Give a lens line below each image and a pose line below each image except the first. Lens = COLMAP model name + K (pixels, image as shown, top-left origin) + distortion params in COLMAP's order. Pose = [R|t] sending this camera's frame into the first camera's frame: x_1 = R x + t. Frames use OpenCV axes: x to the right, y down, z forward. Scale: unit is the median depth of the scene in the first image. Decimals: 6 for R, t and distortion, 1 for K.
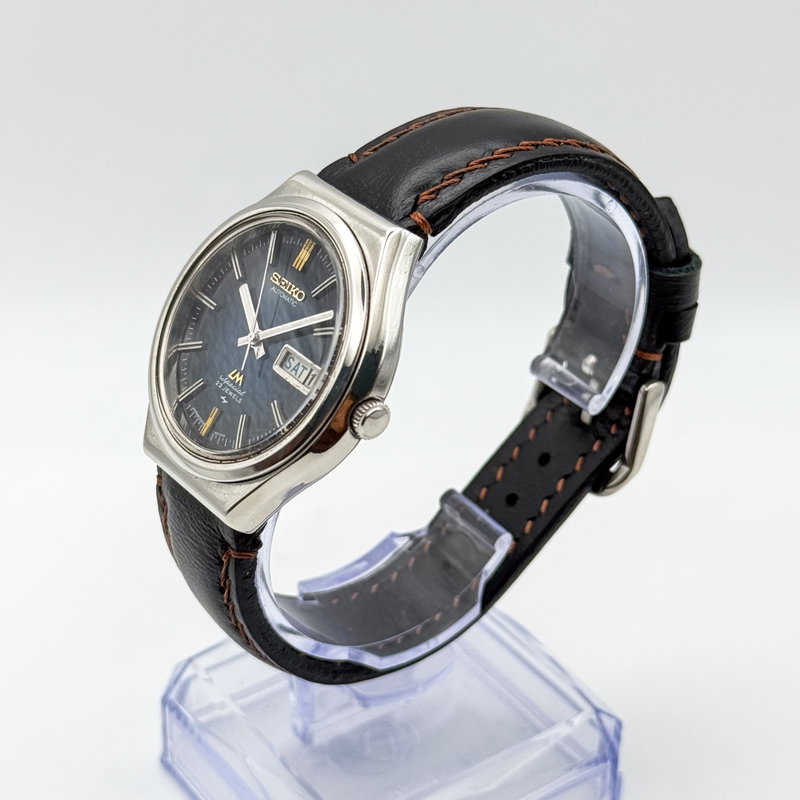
lens RADIAL K [[1778.4, 0, 400.0], [0, 1778.4, 400.0], [0, 0, 1]] dist [0.427224, -0.068979]
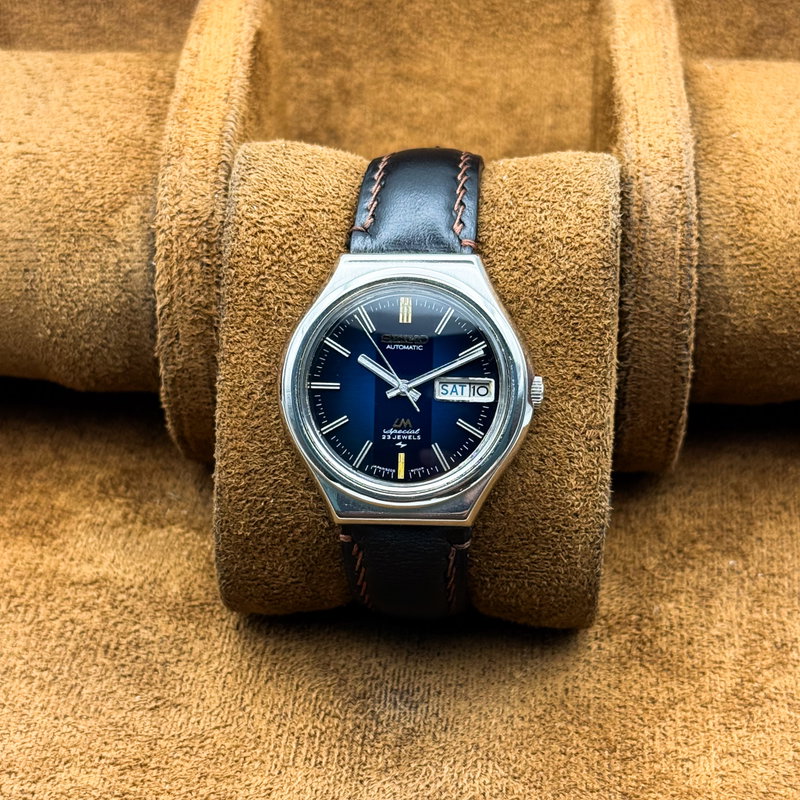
lens RADIAL K [[1778.4, 0, 400.0], [0, 1778.4, 400.0], [0, 0, 1]] dist [0.427224, -0.068979]
pose [[0.645107, -0.456015, 0.613096, -0.838545], [0.425771, 0.880804, 0.207132, -0.282166], [-0.634472, 0.127416, 0.762371, 0.061278]]
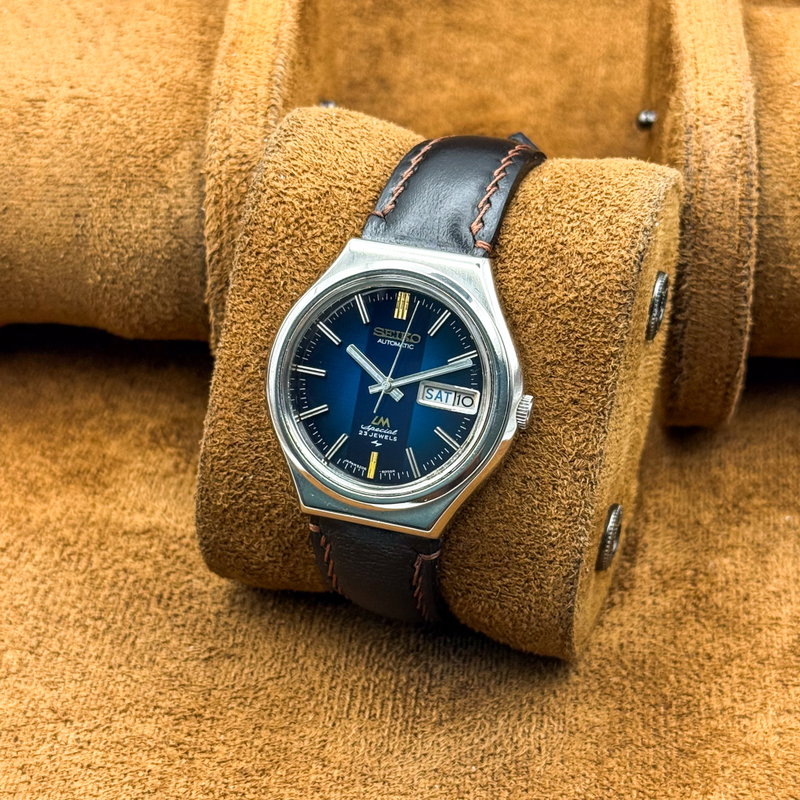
lens RADIAL K [[1778.4, 0, 400.0], [0, 1778.4, 400.0], [0, 0, 1]] dist [0.427224, -0.068979]
pose [[0.812114, -0.366752, 0.453832, -0.613265], [0.322290, 0.930310, 0.175080, -0.229424], [-0.486416, 0.004081, 0.873718, -0.041711]]
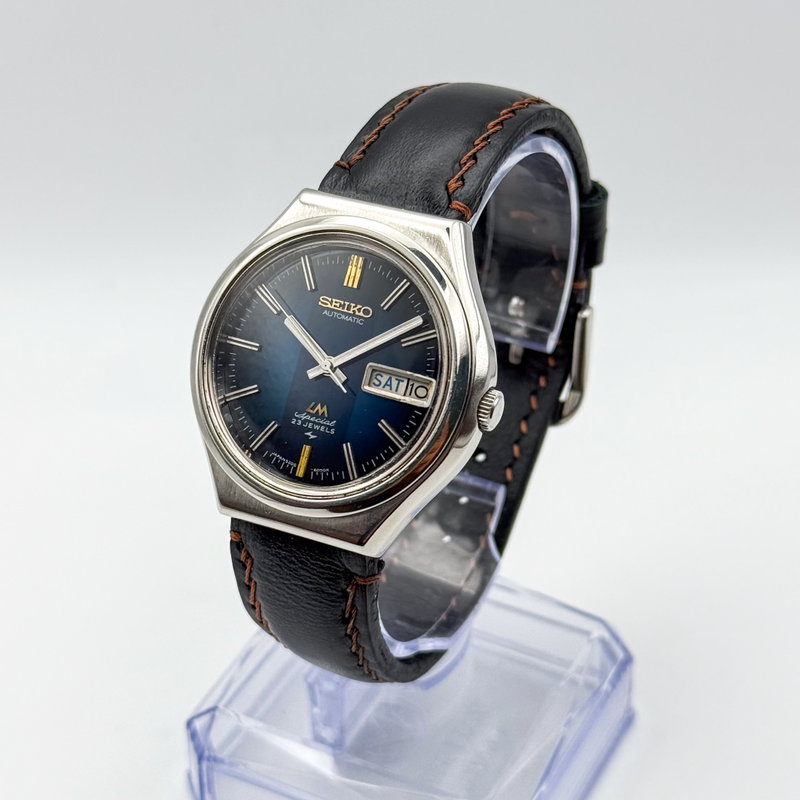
lens RADIAL K [[1778.4, 0, 400.0], [0, 1778.4, 400.0], [0, 0, 1]] dist [0.427224, -0.068979]
pose [[0.882101, -0.277957, 0.380313, -0.422412], [0.261001, 0.960491, 0.096621, -0.100513], [-0.392144, 0.014033, 0.919797, 0.081049]]
